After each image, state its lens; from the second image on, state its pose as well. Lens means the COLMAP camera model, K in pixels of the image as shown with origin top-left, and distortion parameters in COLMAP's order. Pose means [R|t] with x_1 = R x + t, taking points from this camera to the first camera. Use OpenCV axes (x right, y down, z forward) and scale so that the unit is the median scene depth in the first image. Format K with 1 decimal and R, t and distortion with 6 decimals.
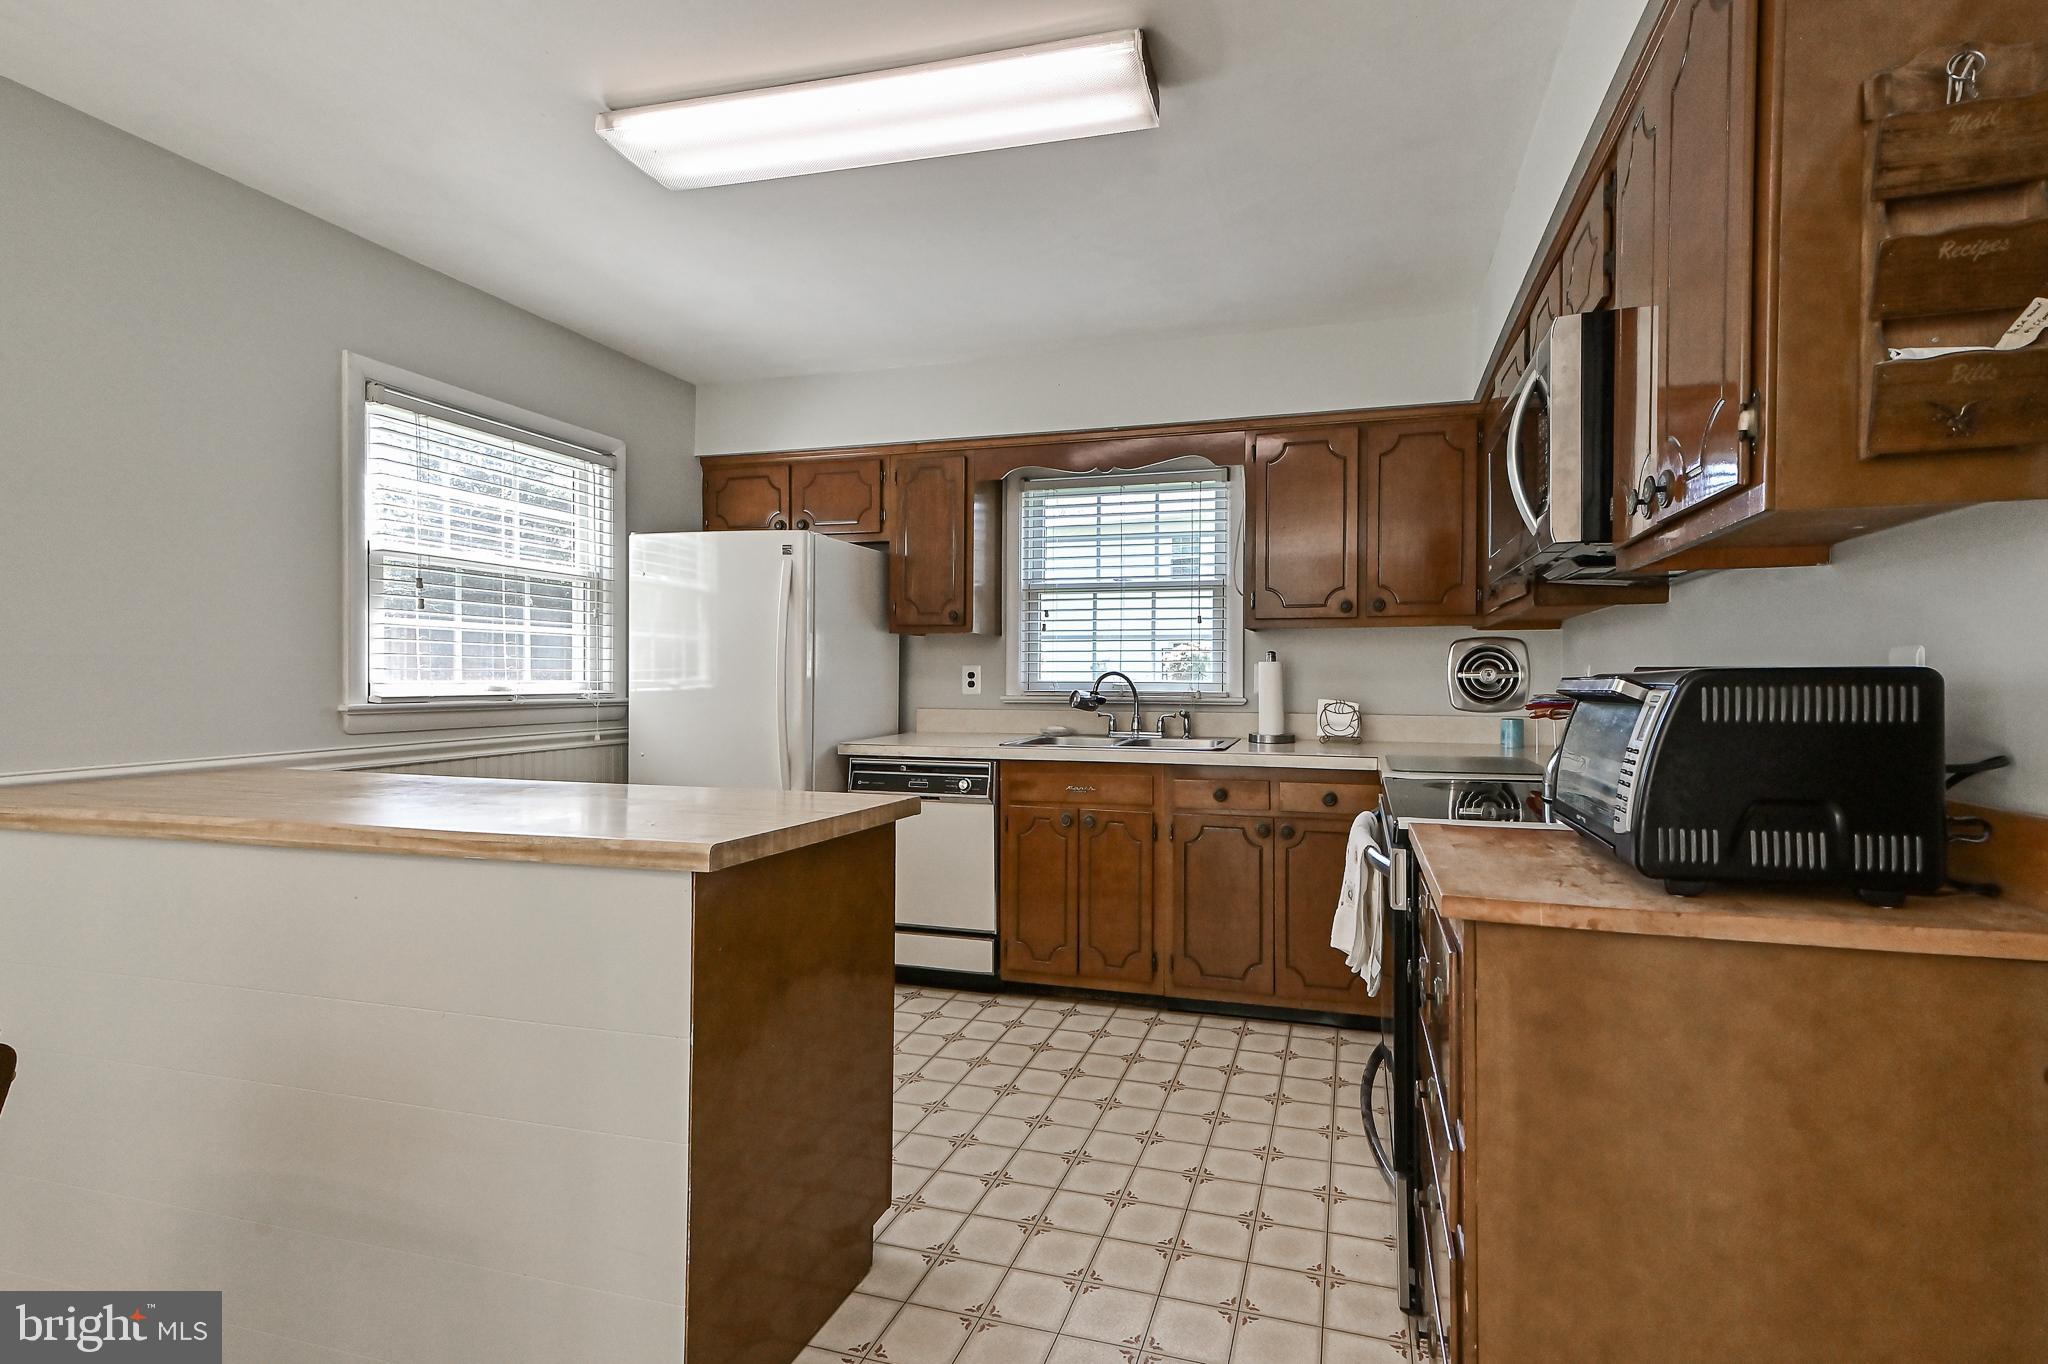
lens RADIAL K [[1048.5, 0, 1035.1], [0, 1048.5, 679.5], [0, 0, 1]] dist [0.019875, 0.001357]
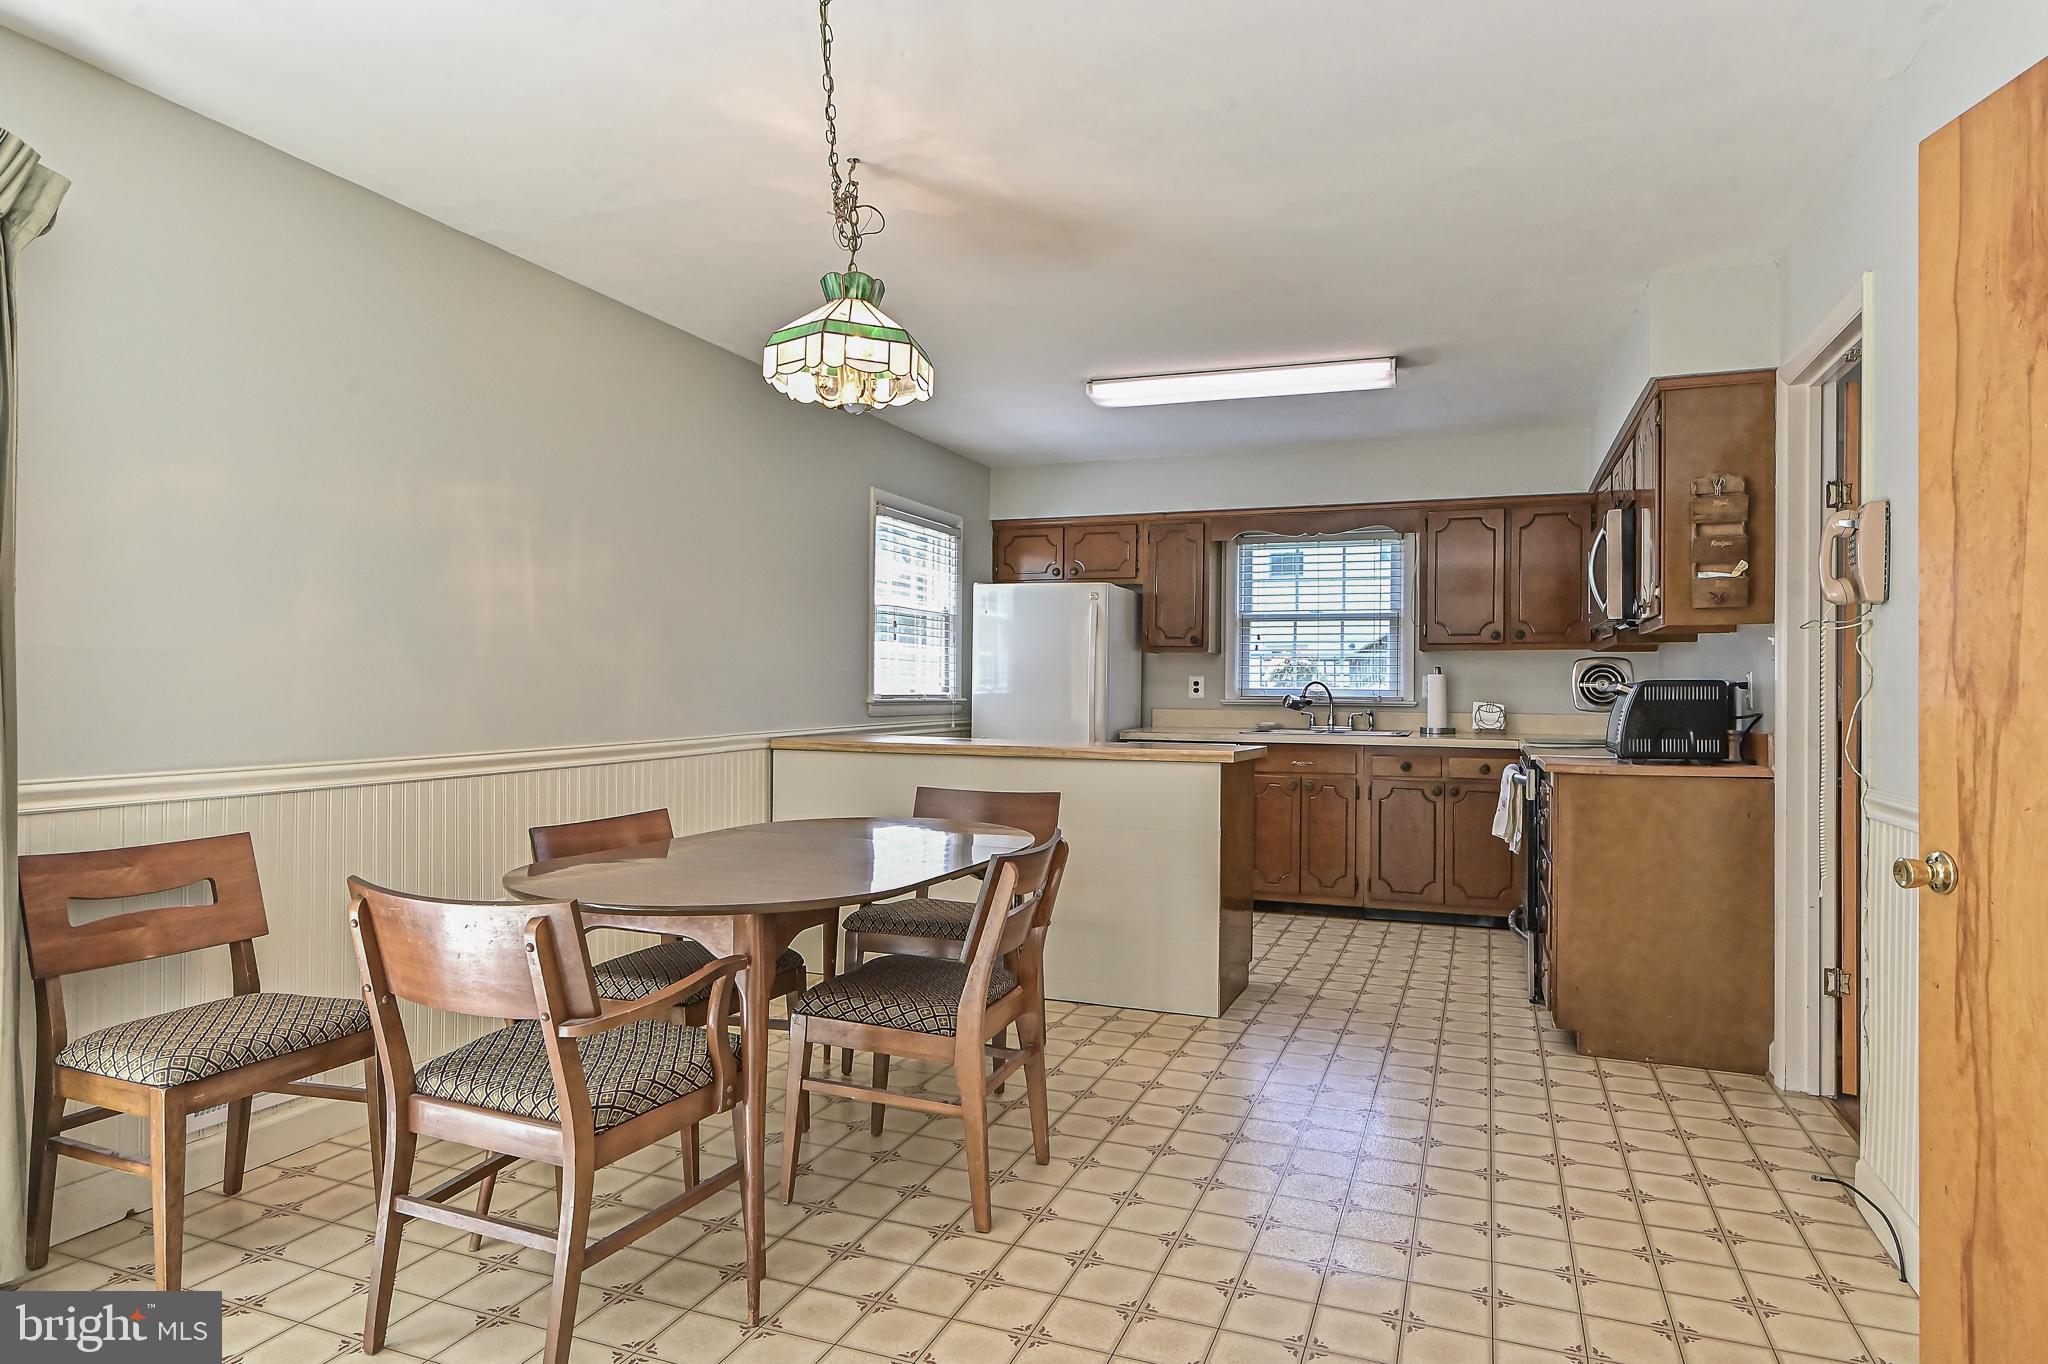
lens RADIAL K [[1133.0, 0, 1004.9], [0, 1133.0, 676.2], [0, 0, 1]] dist [0.002579, 0.000569]
pose [[0.994053, 0.004225, -0.108817, -0.175356], [-0.005537, 0.999916, -0.011754, 0.005860], [0.108758, 0.012286, 0.993992, -0.531315]]
